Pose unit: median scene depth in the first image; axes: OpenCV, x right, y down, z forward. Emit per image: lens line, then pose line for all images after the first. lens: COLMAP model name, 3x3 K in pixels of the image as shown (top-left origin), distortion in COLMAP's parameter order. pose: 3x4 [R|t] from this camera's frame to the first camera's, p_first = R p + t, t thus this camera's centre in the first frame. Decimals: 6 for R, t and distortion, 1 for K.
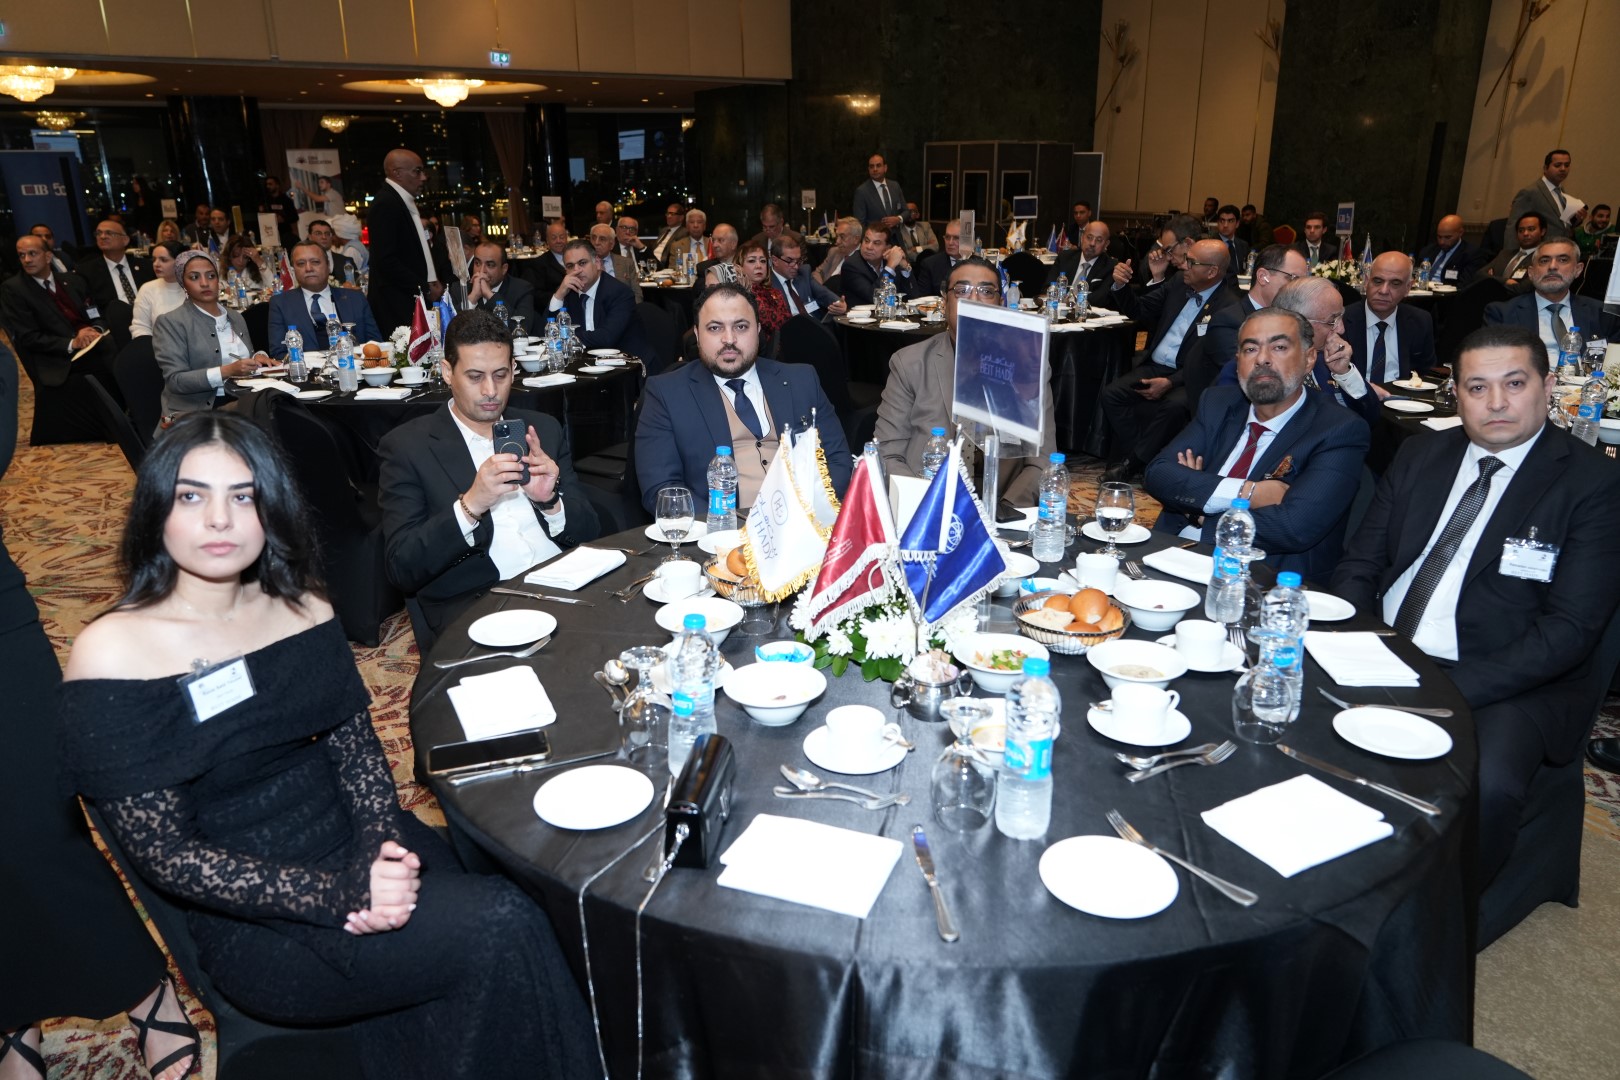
lens RADIAL K [[1109.2, 0, 811.8], [0, 1109.2, 535.6], [0, 0, 1]] dist [-0.030233, 0.022924]
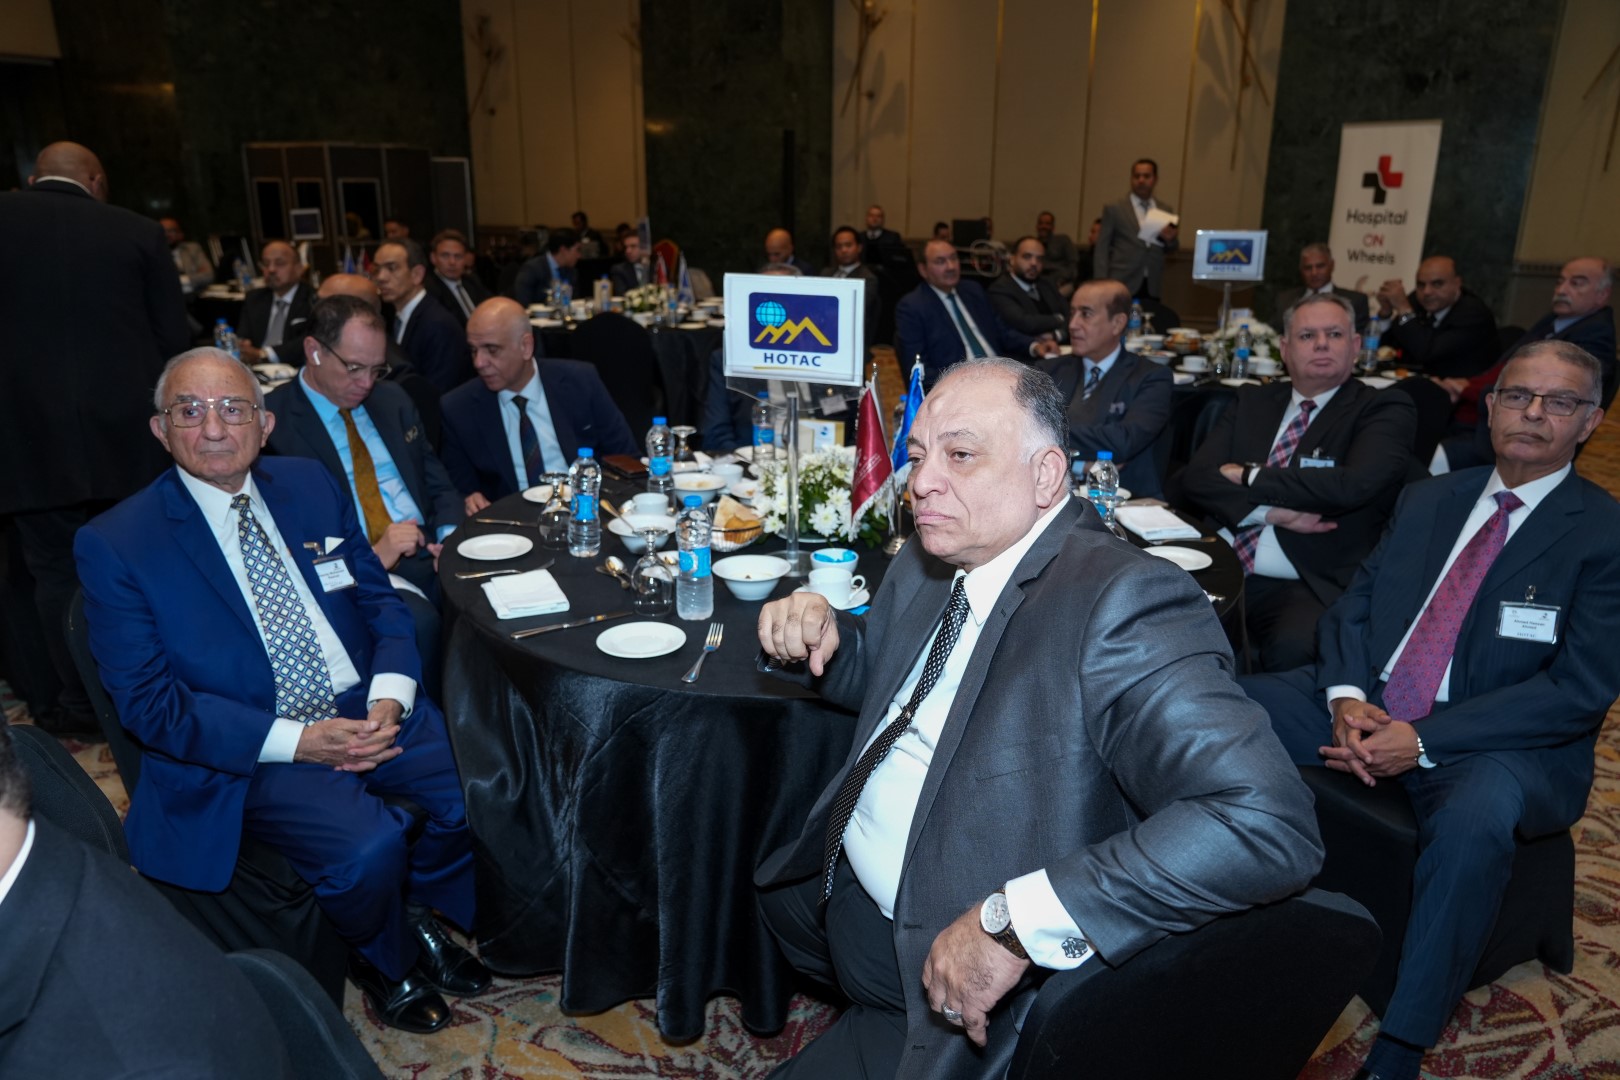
lens RADIAL K [[1151.9, 0, 810.1], [0, 1151.9, 542.2], [0, 0, 1]] dist [-0.010159, 0.007753]
pose [[0.902920, -0.117479, 0.413441, 0.091855], [0.123752, 0.992244, 0.011682, -0.022323], [-0.411607, 0.040617, 0.910456, 0.069339]]
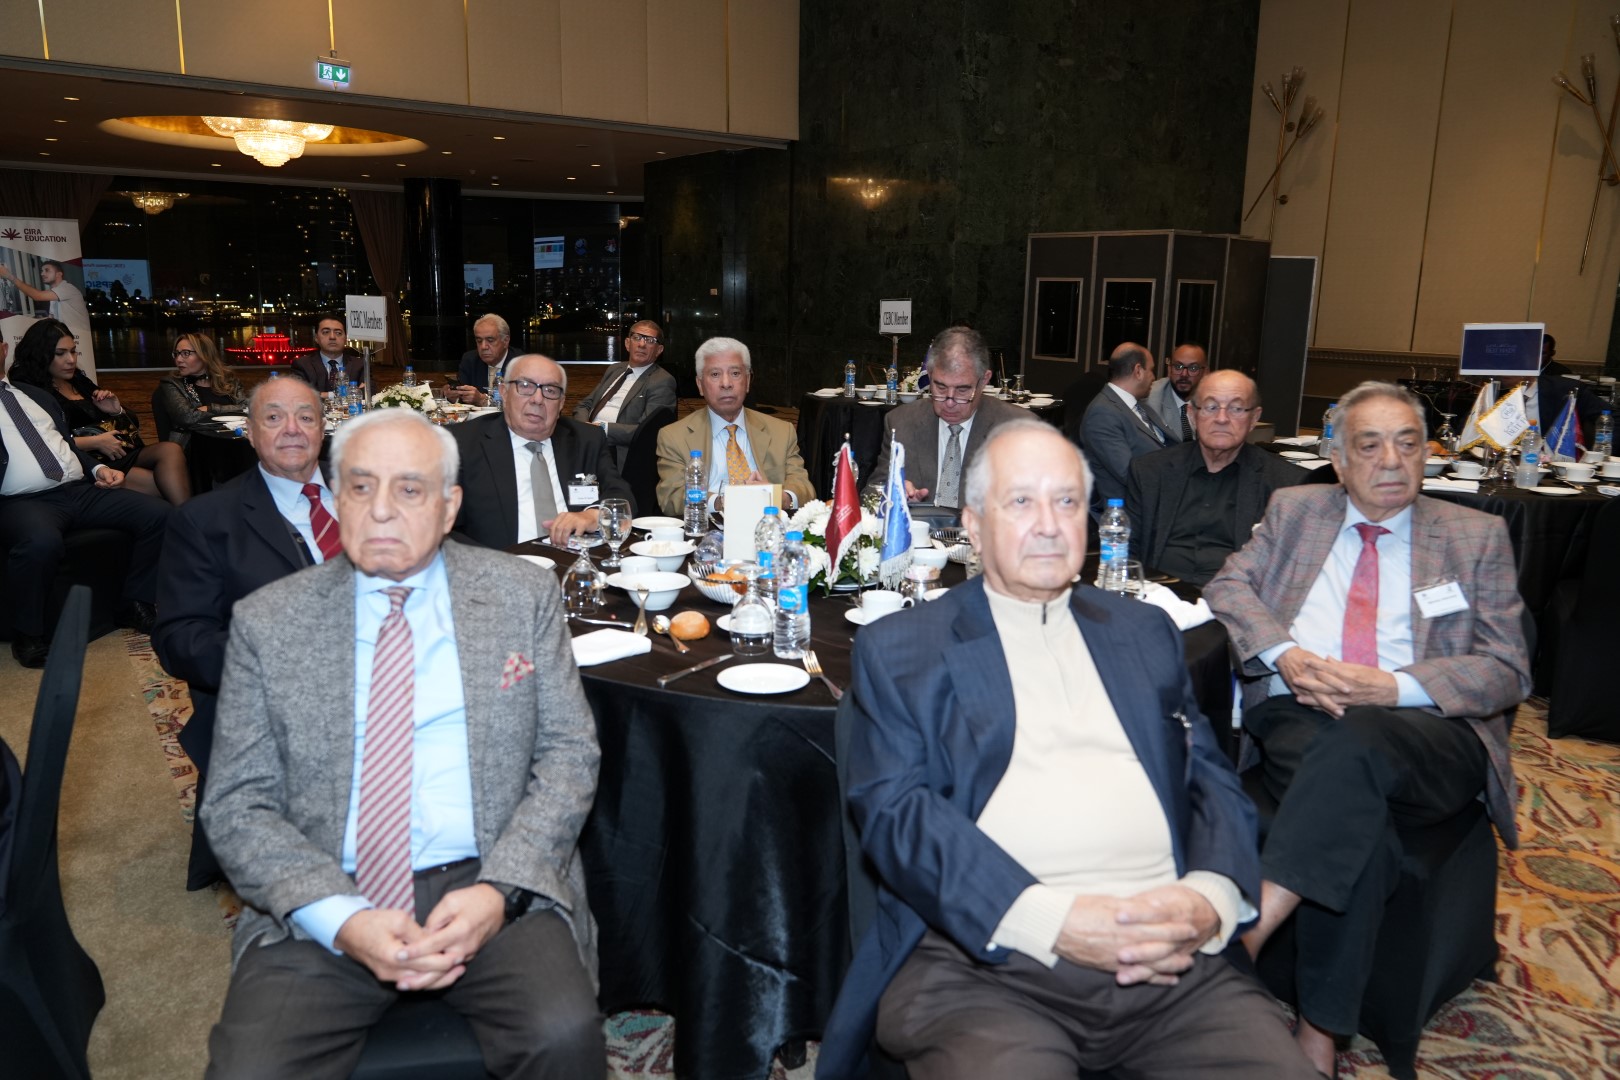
lens RADIAL K [[1183.2, 0, 805.1], [0, 1183.2, 534.2], [0, 0, 1]] dist [-0.015326, 0.006727]
pose [[0.998083, 0.015013, 0.060043, -0.058193], [-0.008019, 0.993326, -0.115066, -0.106553], [-0.061370, 0.114363, 0.991542, 0.355265]]
